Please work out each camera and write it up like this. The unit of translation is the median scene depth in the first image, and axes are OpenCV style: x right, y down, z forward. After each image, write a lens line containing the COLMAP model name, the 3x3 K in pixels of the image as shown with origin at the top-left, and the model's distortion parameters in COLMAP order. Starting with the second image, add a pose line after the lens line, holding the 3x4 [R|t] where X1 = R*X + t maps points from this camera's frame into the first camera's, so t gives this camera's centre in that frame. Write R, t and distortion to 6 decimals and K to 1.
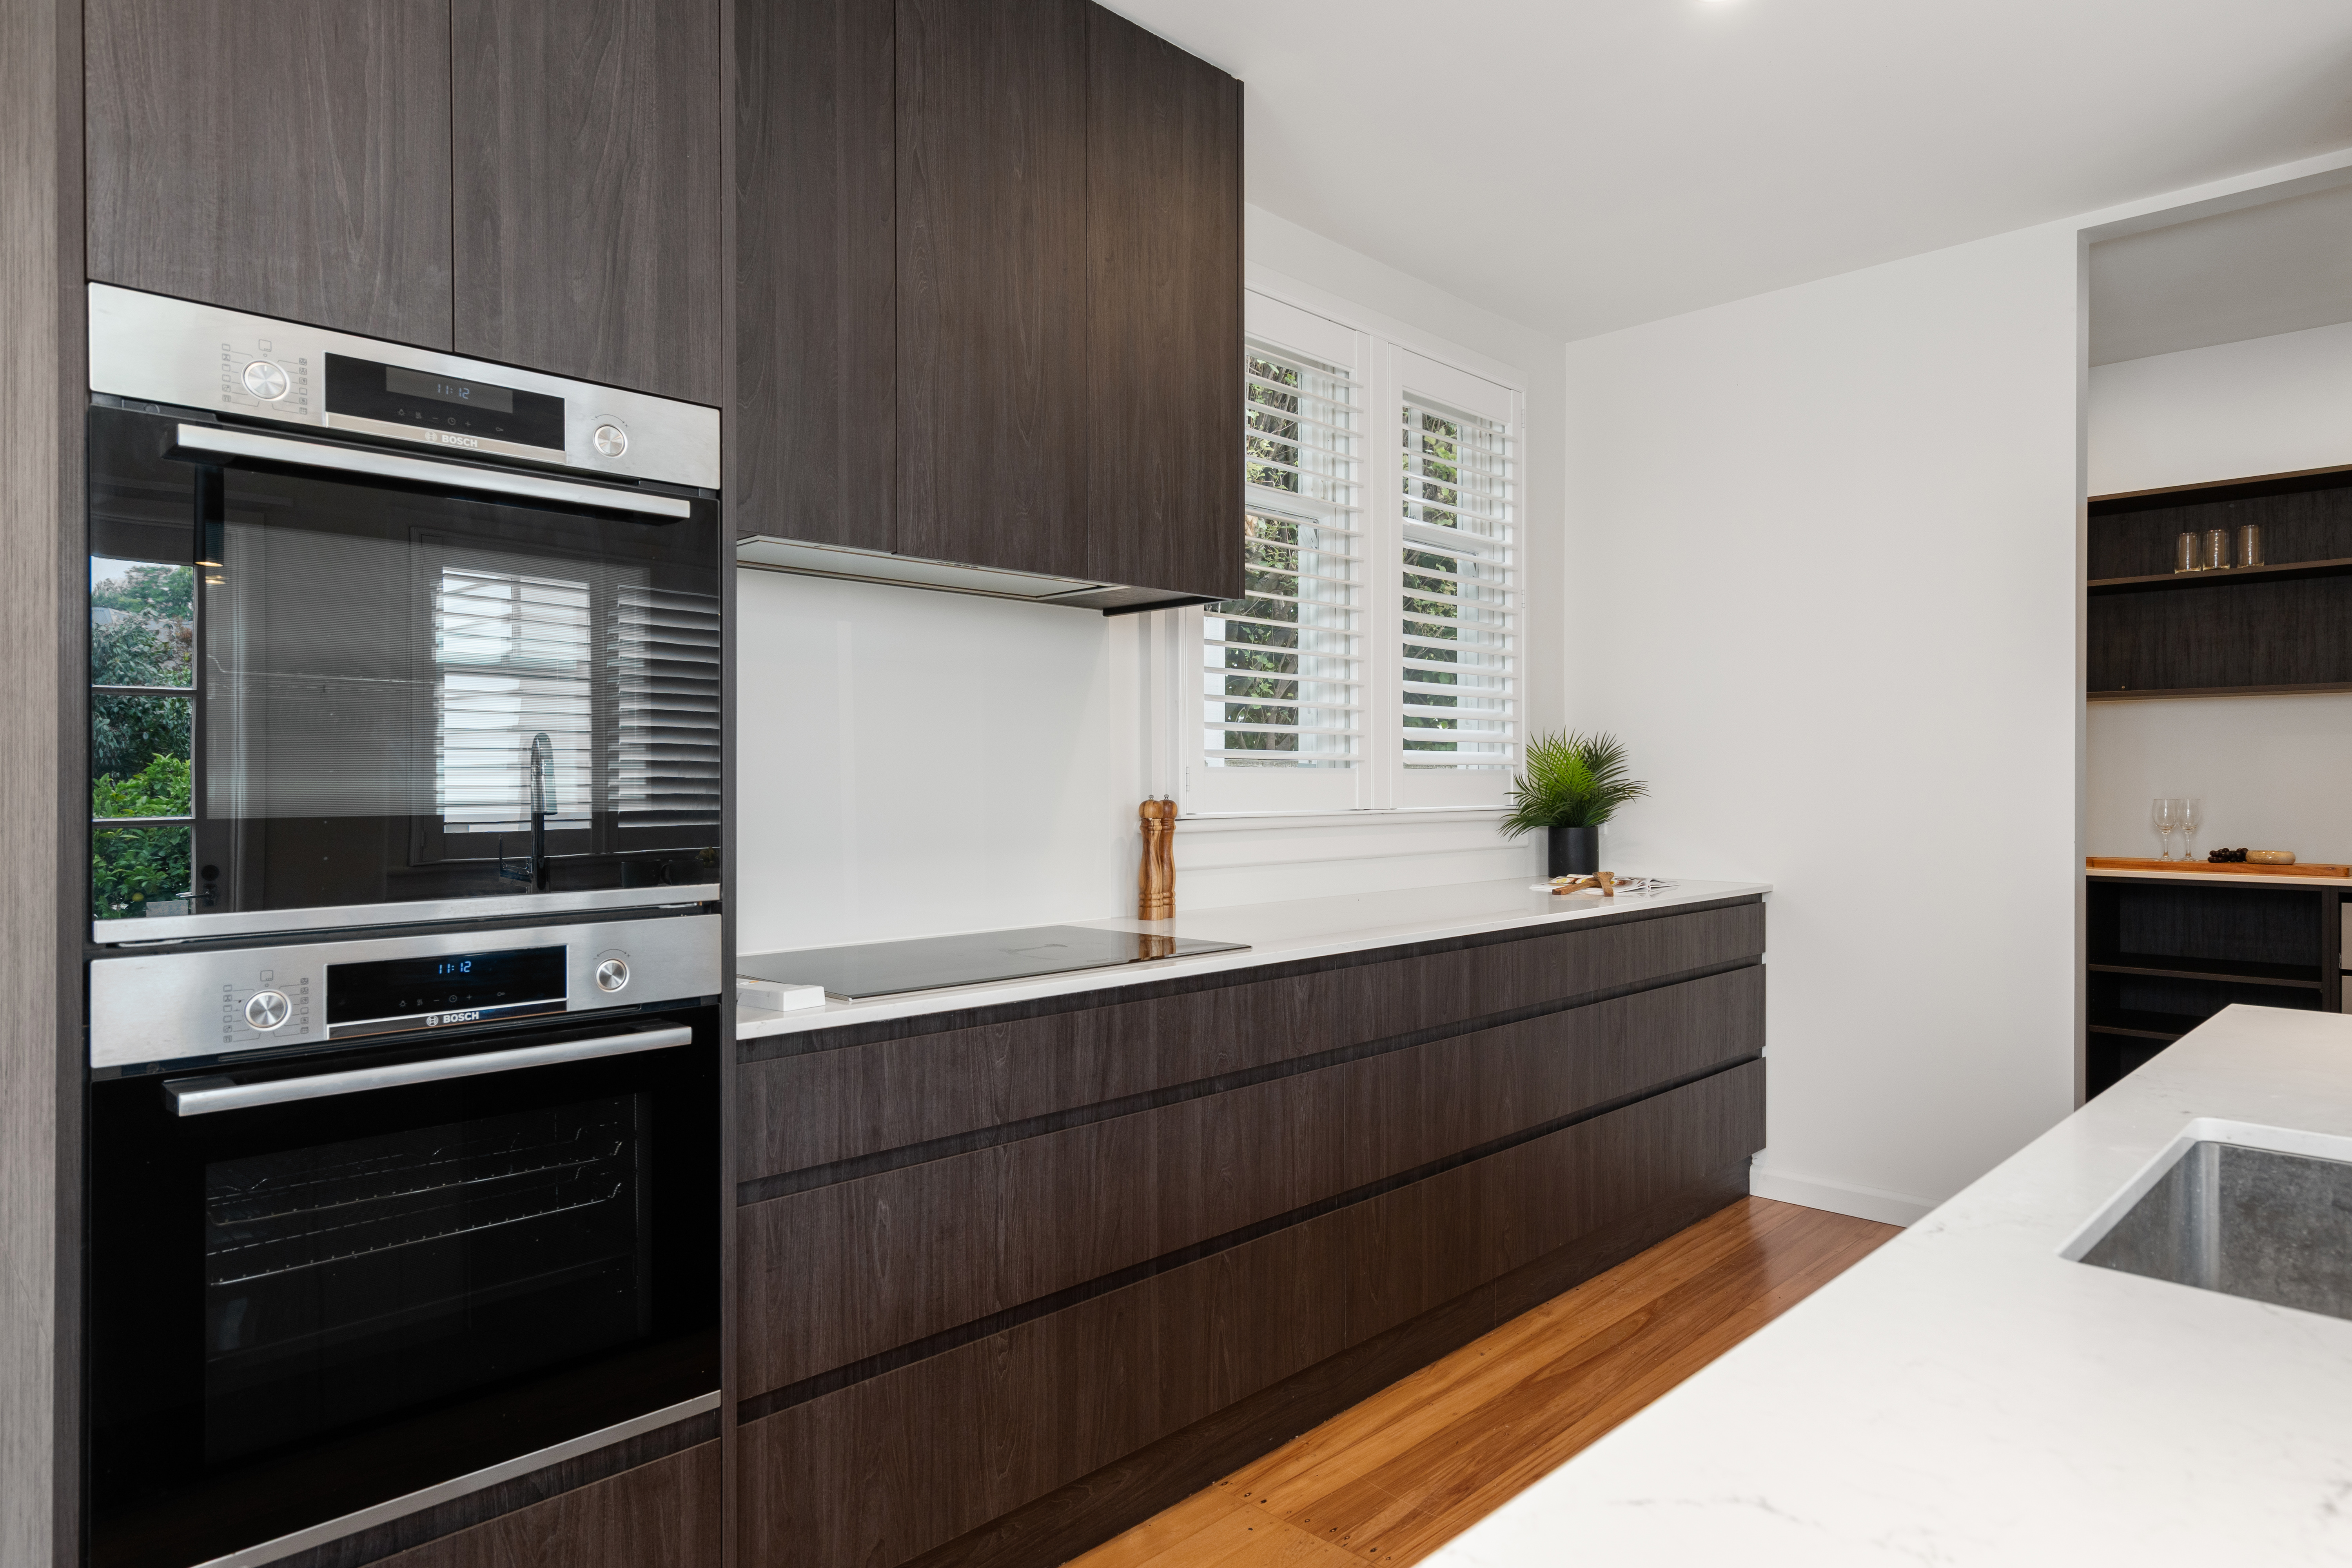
lens RADIAL K [[1399.3, 0, 1176.0], [0, 1399.3, 784.0], [0, 0, 1]] dist [0.007874, 0.005238]
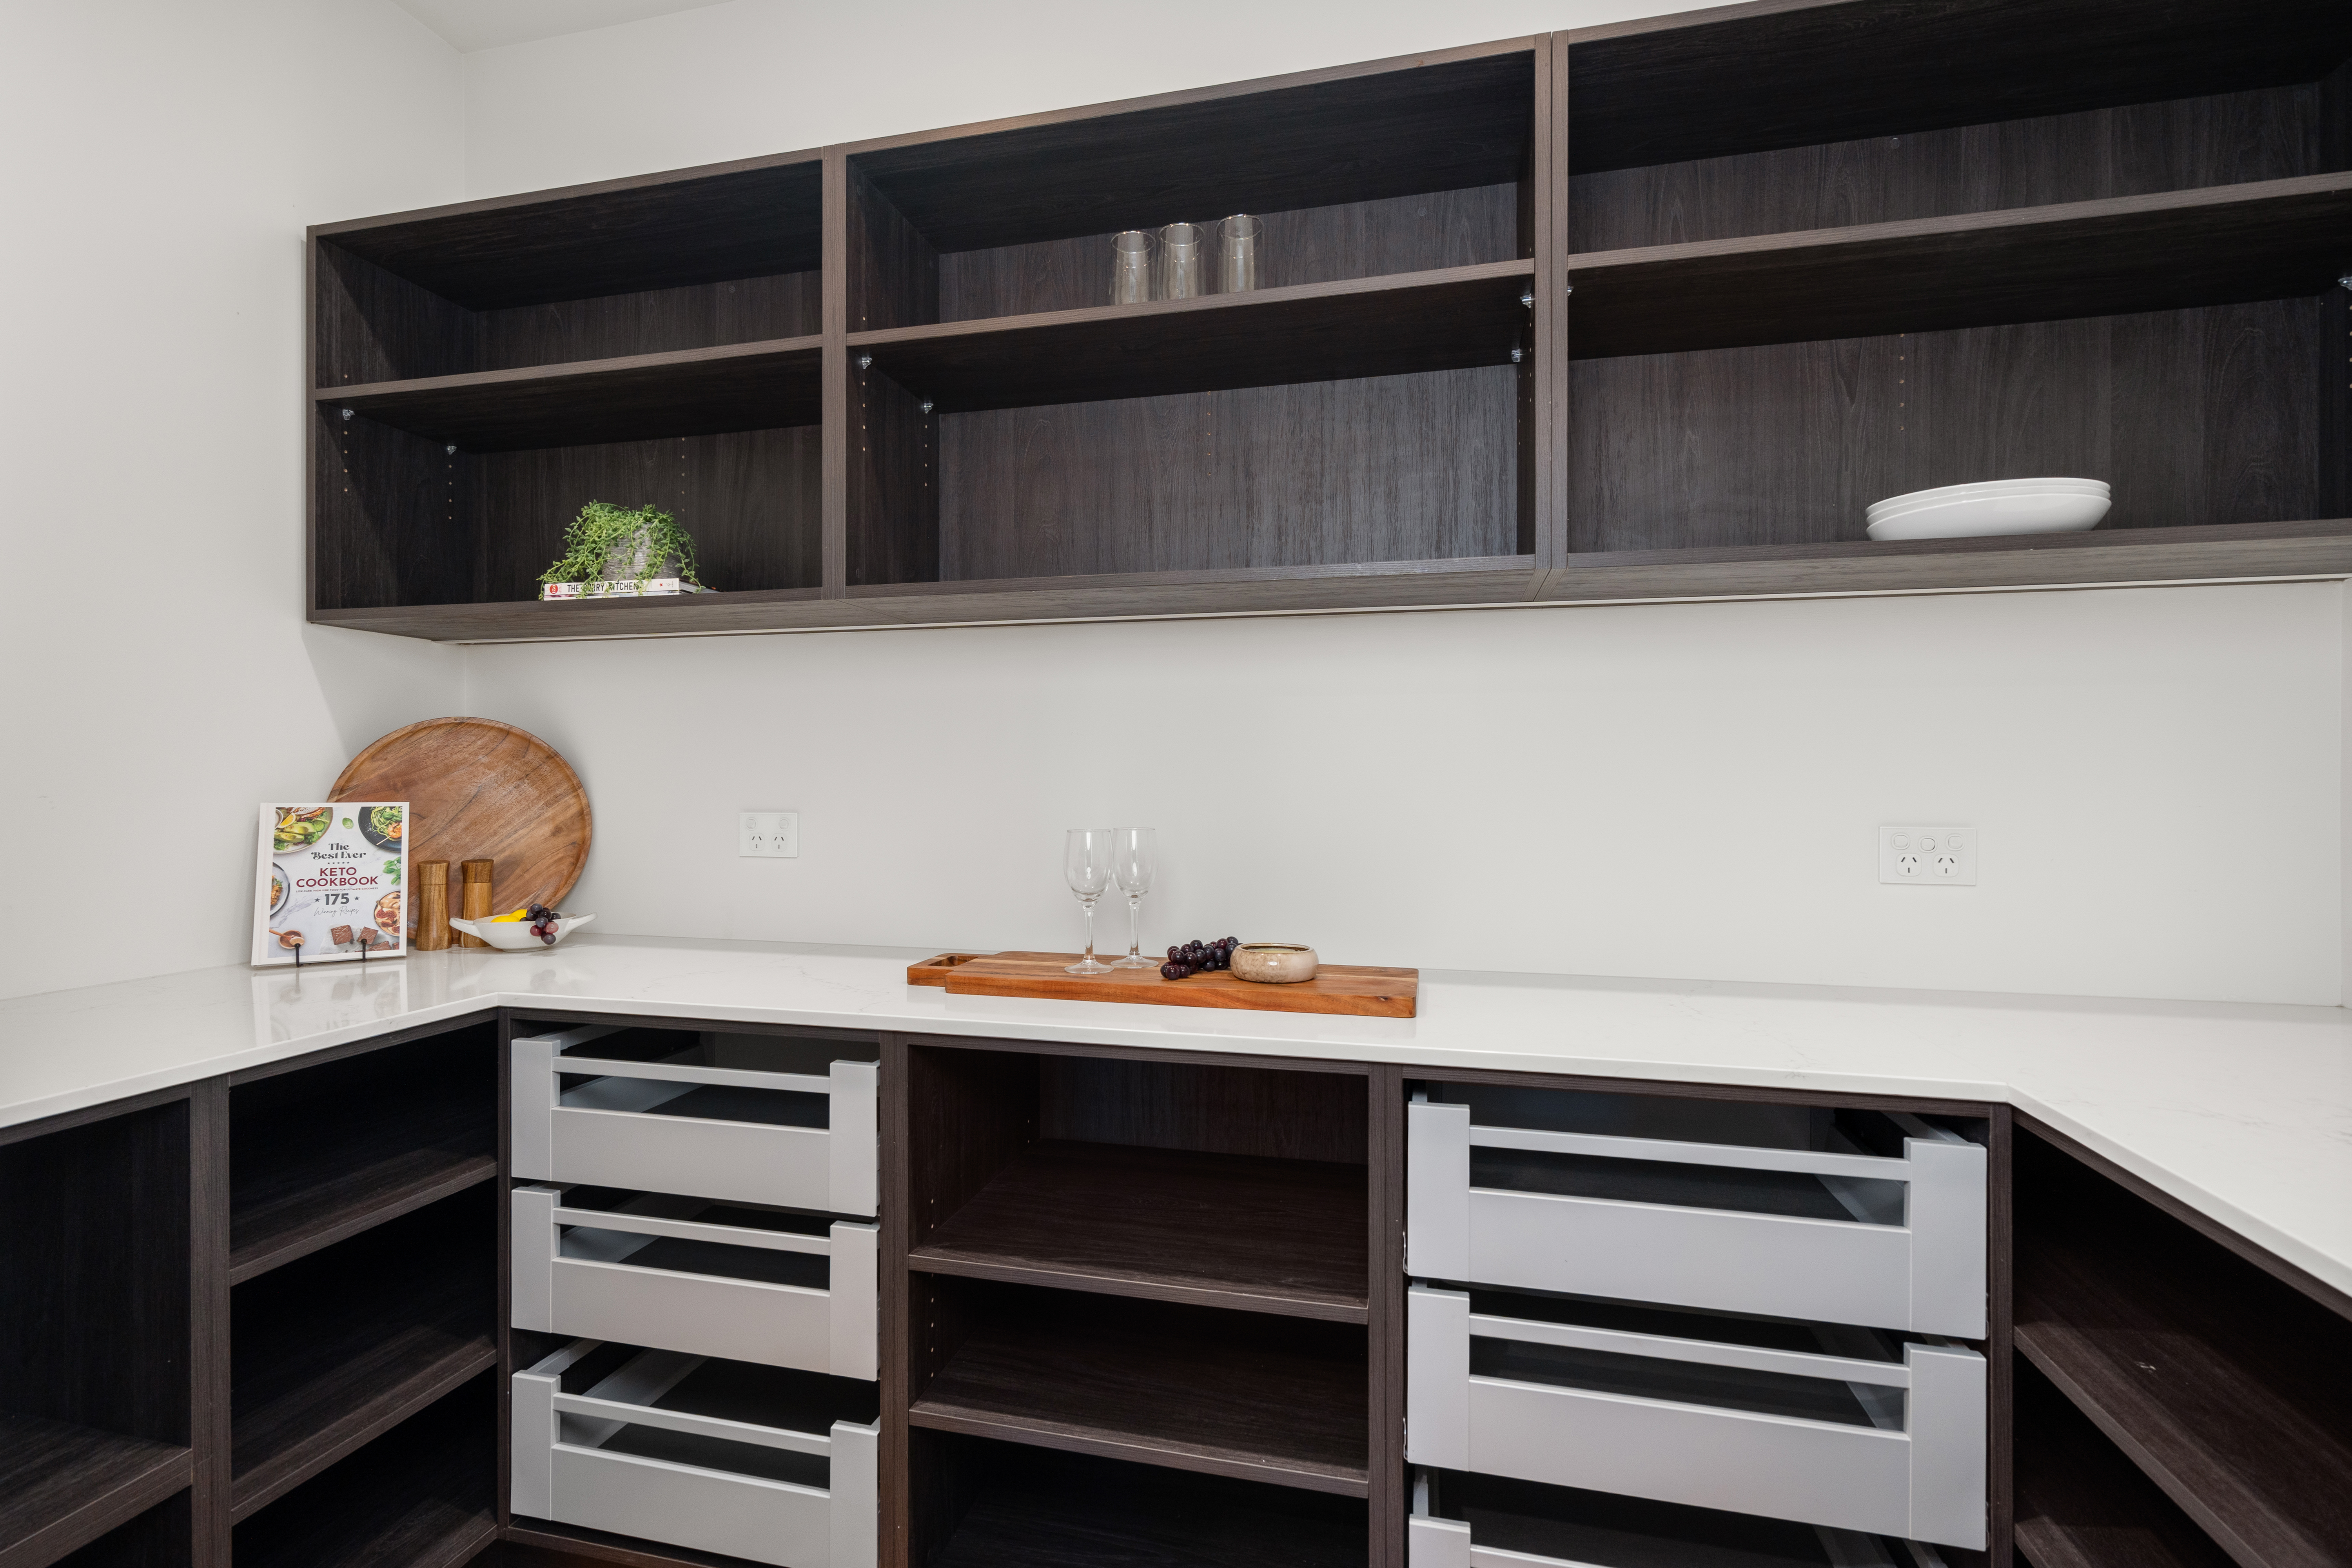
lens RADIAL K [[1082.3, 0, 1176.0], [0, 1082.3, 784.0], [0, 0, 1]] dist [-0.000899, 0.000206]
pose [[0.856600, 0.001866, 0.515978, 0.658980], [-0.003695, 0.999990, 0.002518, -0.004986], [-0.515968, -0.004063, 0.856598, 0.830901]]
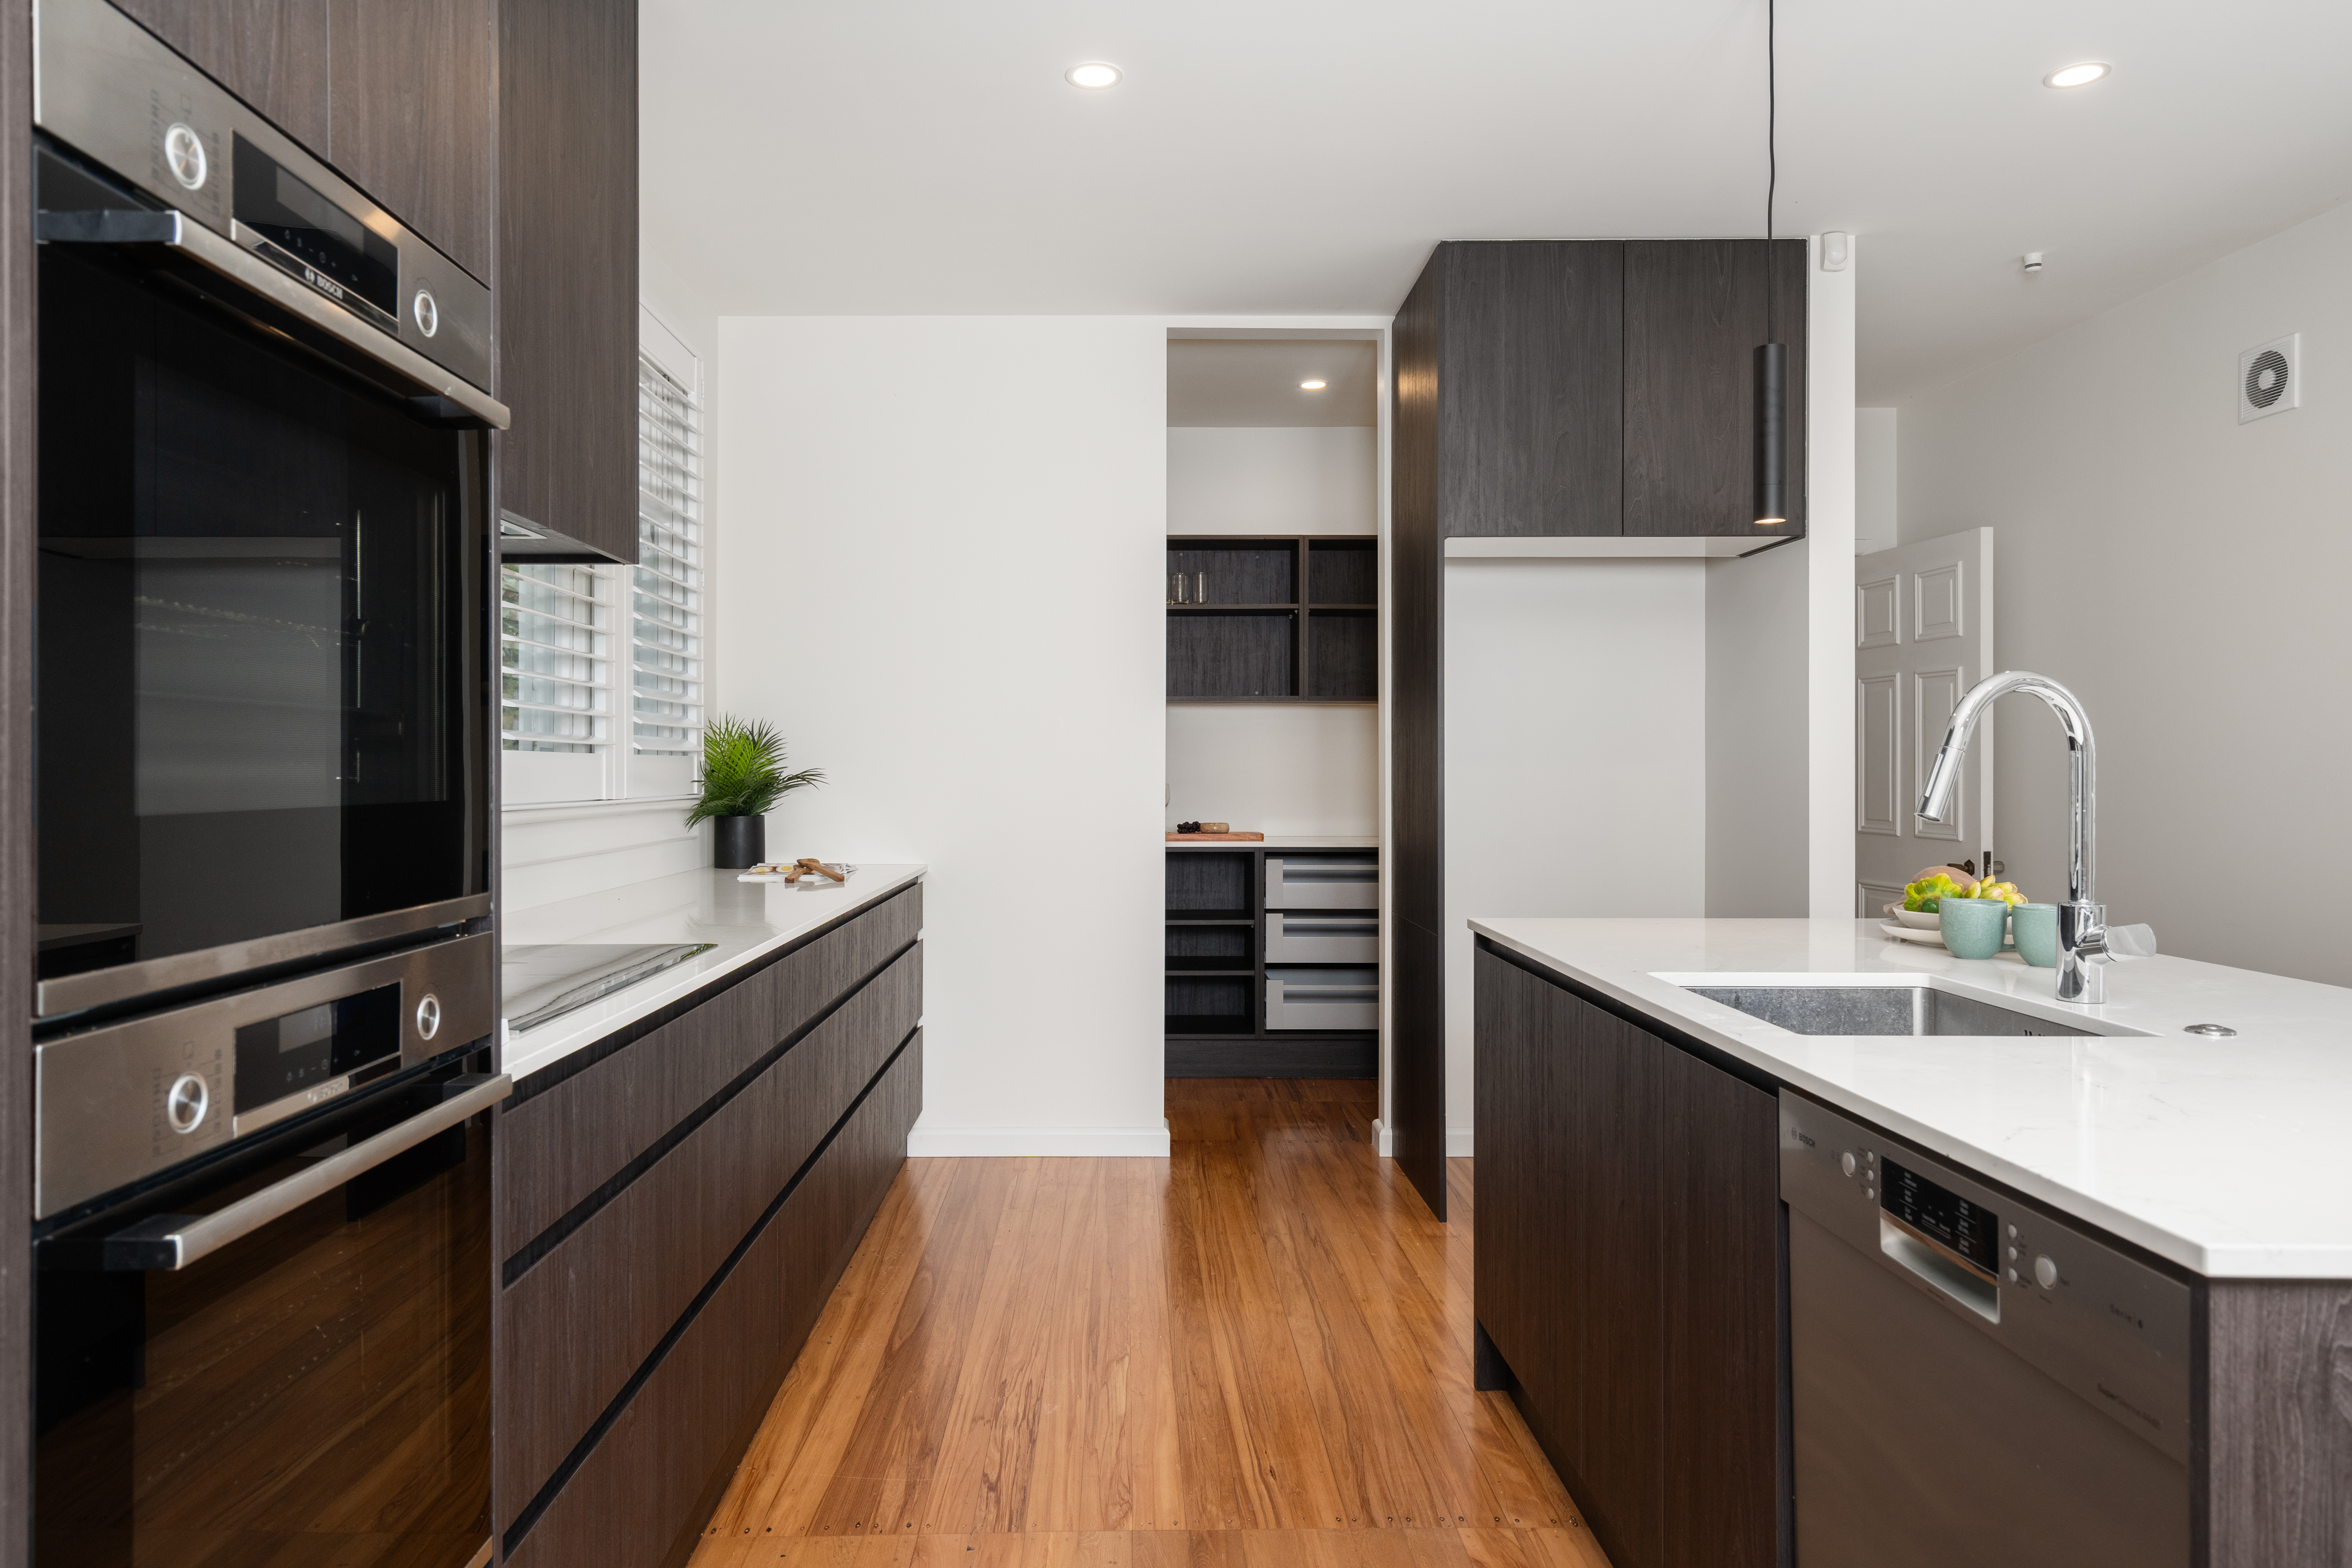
lens RADIAL K [[1518.9, 0, 1163.7], [0, 1518.9, 769.3], [0, 0, 1]] dist [0.006814, 0.002512]
pose [[0.695940, 0.001307, 0.718099, -0.308379], [0.000825, 0.999996, -0.002619, 0.001981], [-0.718100, 0.002415, 0.695936, 0.060602]]
